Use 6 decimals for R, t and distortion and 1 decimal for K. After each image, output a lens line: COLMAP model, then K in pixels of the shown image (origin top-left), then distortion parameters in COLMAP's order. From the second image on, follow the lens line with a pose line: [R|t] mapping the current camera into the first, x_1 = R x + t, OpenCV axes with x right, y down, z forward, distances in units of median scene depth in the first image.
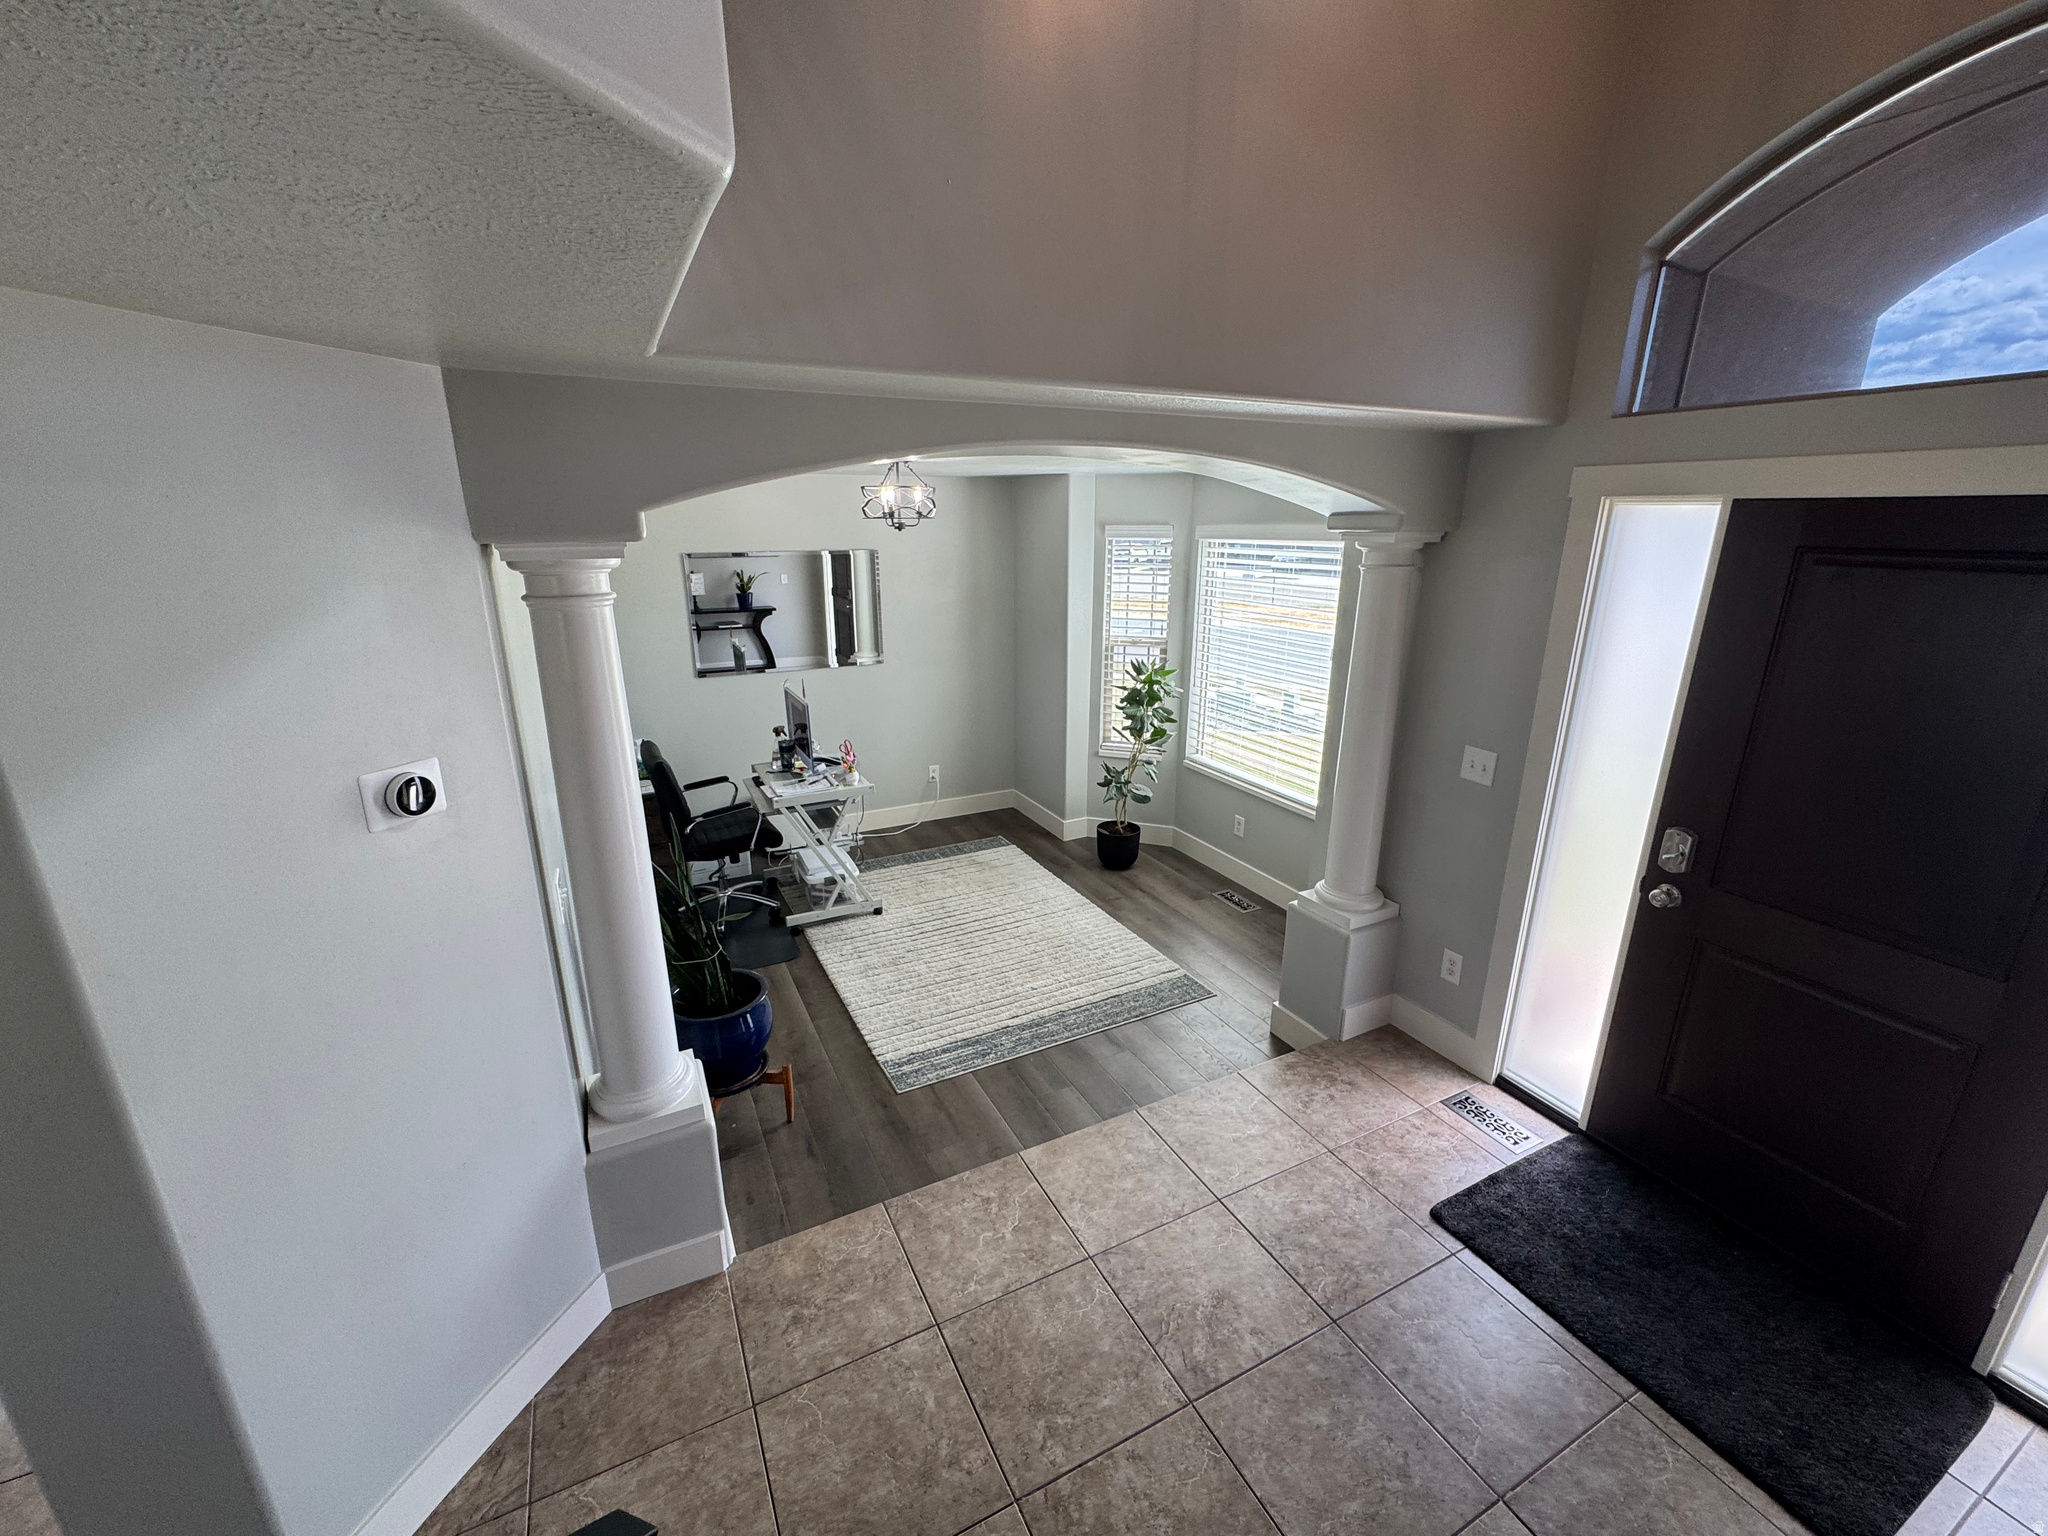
lens RADIAL K [[834.7, 0, 1023.4], [0, 834.7, 772.2], [0, 0, 1]] dist [-0.001419, -0.000449]
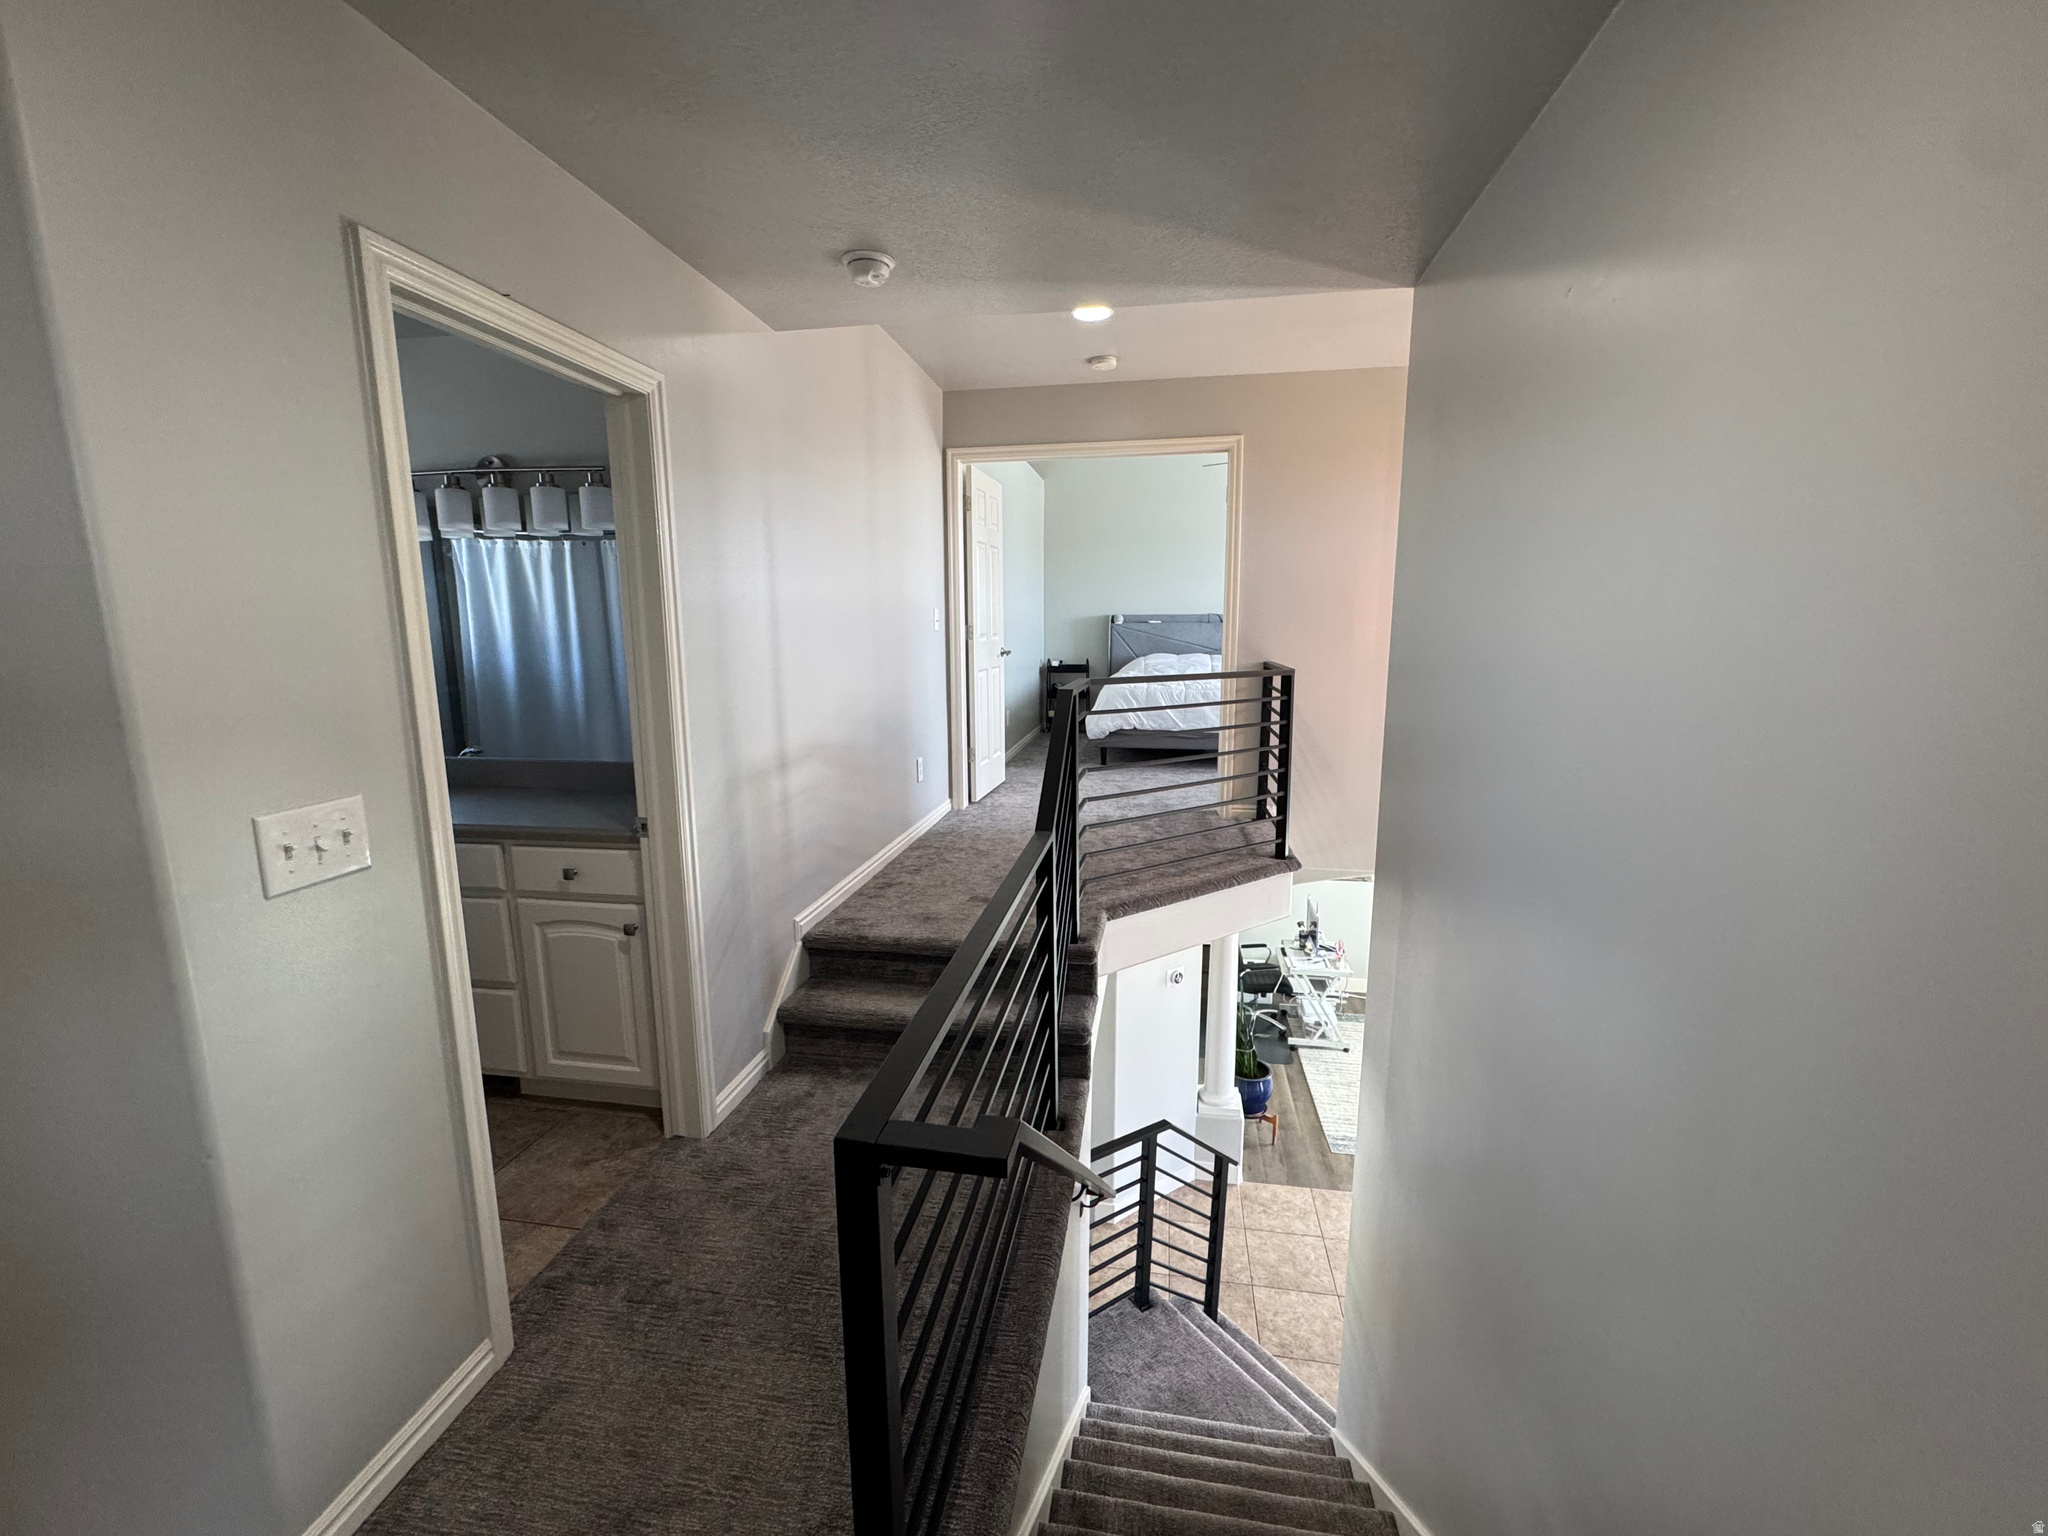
lens RADIAL K [[835.4, 0, 1024.0], [0, 835.4, 768.0], [0, 0, 1]] dist [-0.002192, -0.000580]
pose [[0.802988, 0.095380, -0.588314, 0.317946], [-0.165195, 0.984055, -0.065934, -0.228329], [0.572644, 0.150131, 0.805940, -1.045966]]
